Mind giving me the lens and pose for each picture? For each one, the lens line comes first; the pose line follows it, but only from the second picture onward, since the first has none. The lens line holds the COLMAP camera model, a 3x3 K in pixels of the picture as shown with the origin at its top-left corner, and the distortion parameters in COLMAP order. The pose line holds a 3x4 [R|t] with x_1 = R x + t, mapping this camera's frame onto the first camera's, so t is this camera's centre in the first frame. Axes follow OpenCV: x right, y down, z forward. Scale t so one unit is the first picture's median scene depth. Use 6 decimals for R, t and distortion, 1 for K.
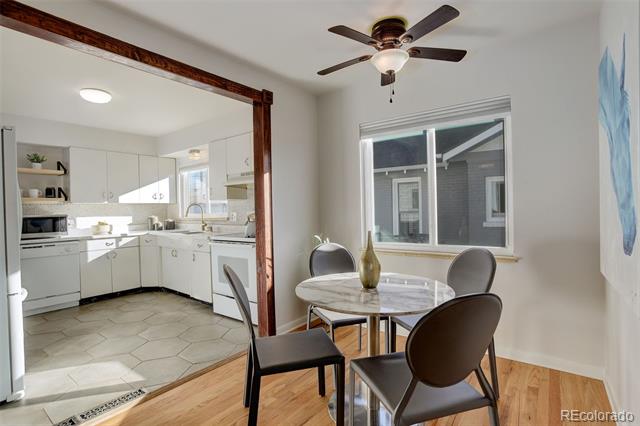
lens RADIAL K [[319.6, 0, 311.1], [0, 319.6, 210.1], [0, 0, 1]] dist [-0.053277, 0.018327]
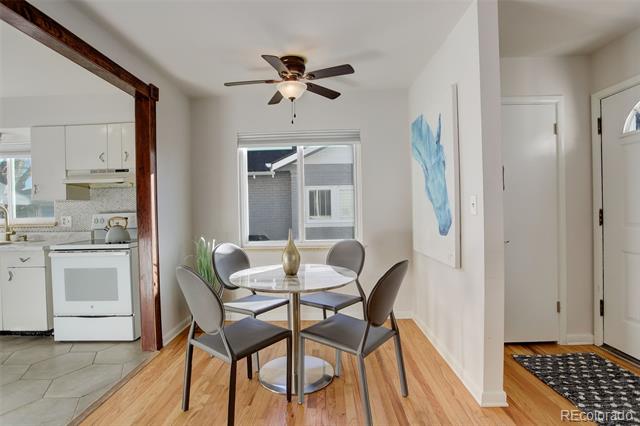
lens RADIAL K [[319.6, 0, 315.9], [0, 319.6, 210.6], [0, 0, 1]] dist [-0.053277, 0.018327]
pose [[0.807611, 0.001575, 0.589713, -0.272235], [0.005273, 0.999937, -0.009893, 0.005304], [-0.589692, 0.011099, 0.807552, -0.026775]]
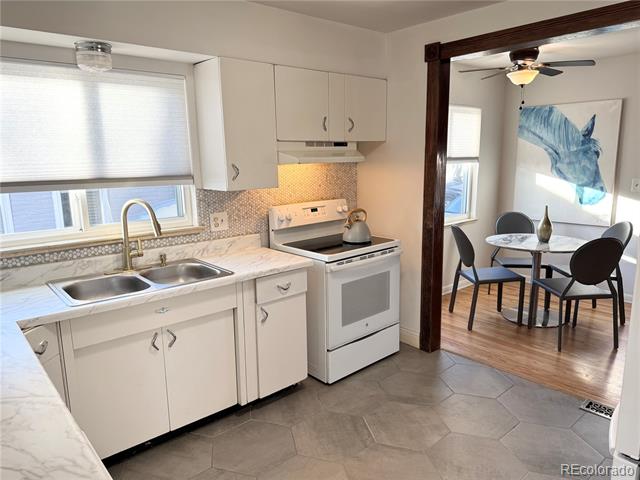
lens RADIAL K [[449.9, 0, 319.7], [0, 449.9, 240.8], [0, 0, 1]] dist [0.049471, -0.047092]
pose [[0.181845, -0.159102, 0.970371, -1.241747], [0.018723, 0.987205, 0.158353, -0.079965], [-0.983149, -0.010627, 0.182498, 1.004364]]
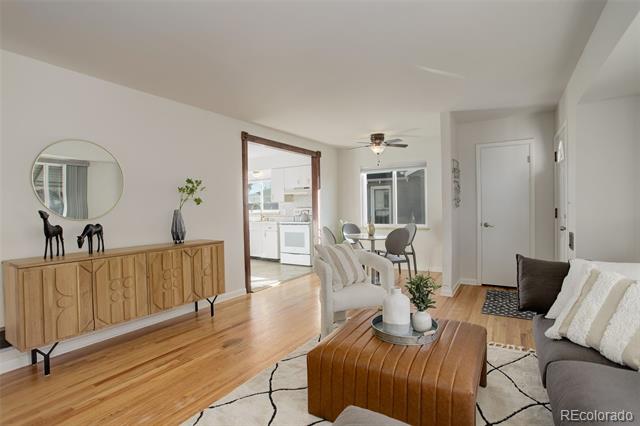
lens RADIAL K [[319.6, 0, 317.4], [0, 319.6, 213.0], [0, 0, 1]] dist [-0.053277, 0.018327]
pose [[0.994458, 0.002733, 0.105099, -0.335766], [-0.004181, 0.999899, 0.013557, 0.003628], [-0.105051, -0.013921, 0.994369, -1.004405]]
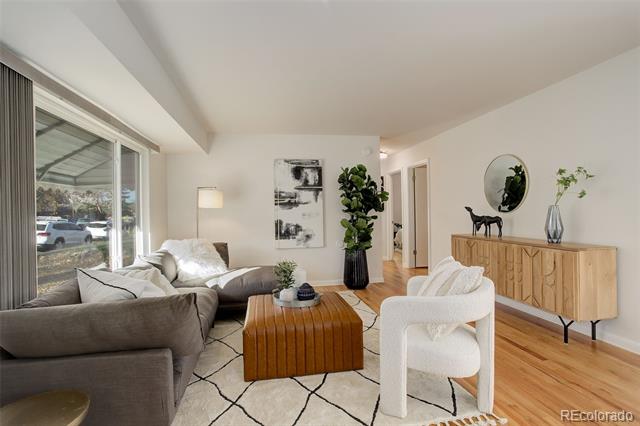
lens RADIAL K [[319.6, 0, 316.4], [0, 319.6, 210.5], [0, 0, 1]] dist [-0.053277, 0.018327]
pose [[-0.655580, 0.036127, -0.754261, 0.479436], [0.034666, 0.999242, 0.017730, -0.016193], [0.754330, -0.014523, -0.656335, 0.169023]]
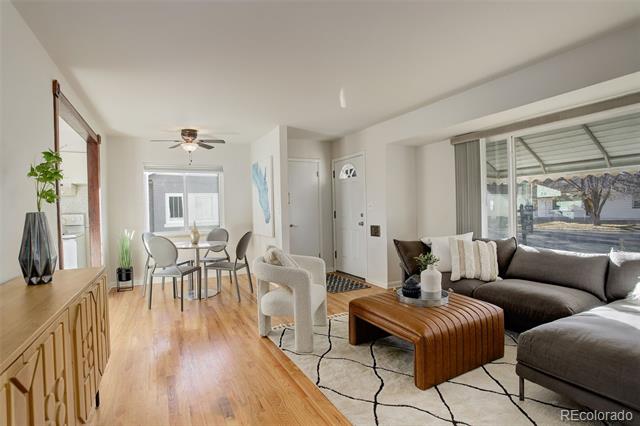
lens RADIAL K [[319.6, 0, 322.8], [0, 319.6, 213.2], [0, 0, 1]] dist [-0.053277, 0.018327]
pose [[0.414105, -0.002577, 0.910225, -0.944471], [0.018375, 0.999816, -0.005529, 0.020076], [-0.910044, 0.019015, 0.414076, -0.526856]]
